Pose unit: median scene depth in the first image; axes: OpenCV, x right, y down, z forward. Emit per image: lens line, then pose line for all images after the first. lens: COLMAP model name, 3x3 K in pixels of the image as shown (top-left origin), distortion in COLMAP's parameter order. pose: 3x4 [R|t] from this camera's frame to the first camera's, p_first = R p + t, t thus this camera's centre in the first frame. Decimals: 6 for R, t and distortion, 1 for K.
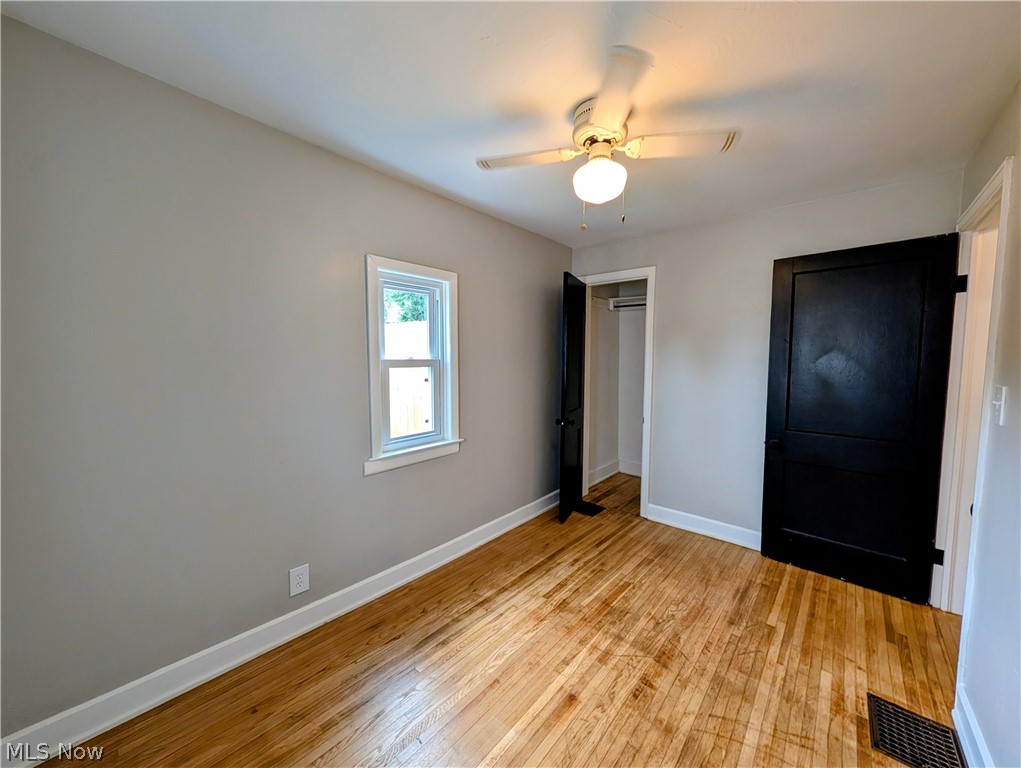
lens RADIAL K [[386.5, 0, 505.8], [0, 386.5, 383.6], [0, 0, 1]] dist [0.000770, 0.000300]
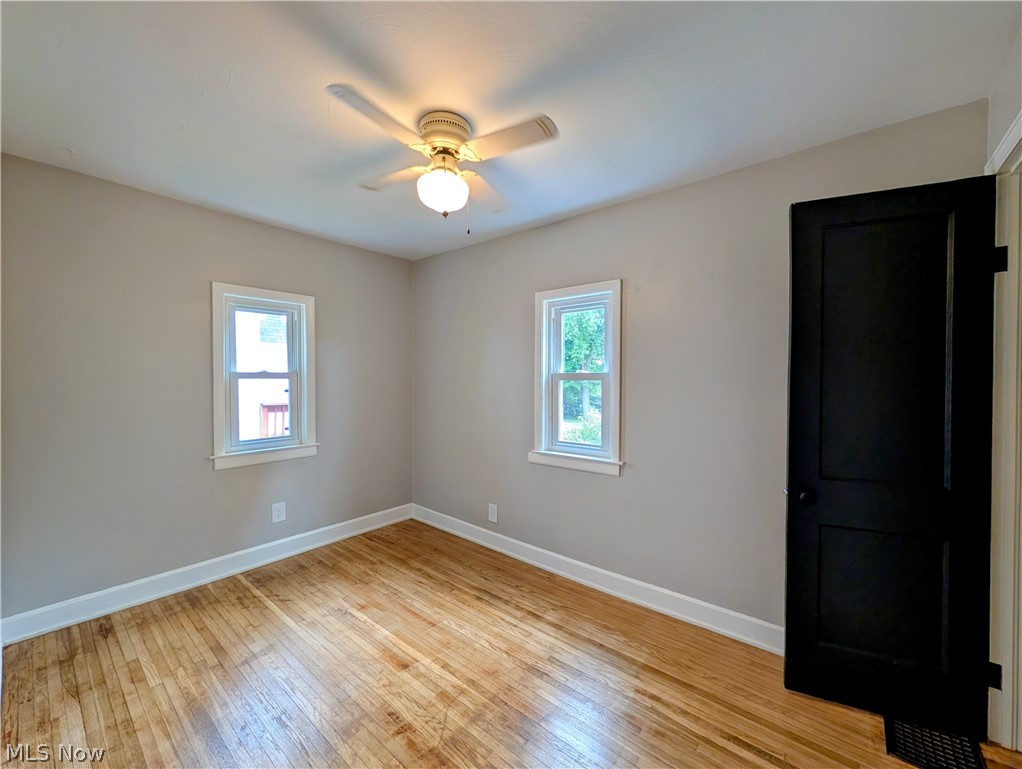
lens RADIAL K [[386.9, 0, 506.3], [0, 386.9, 384.1], [0, 0, 1]] dist [0.000770, 0.000300]
pose [[0.049529, 0.006528, -0.998751, 1.036856], [-0.078192, 0.996935, 0.002638, -0.021934], [0.995707, 0.077963, 0.049887, 0.936880]]
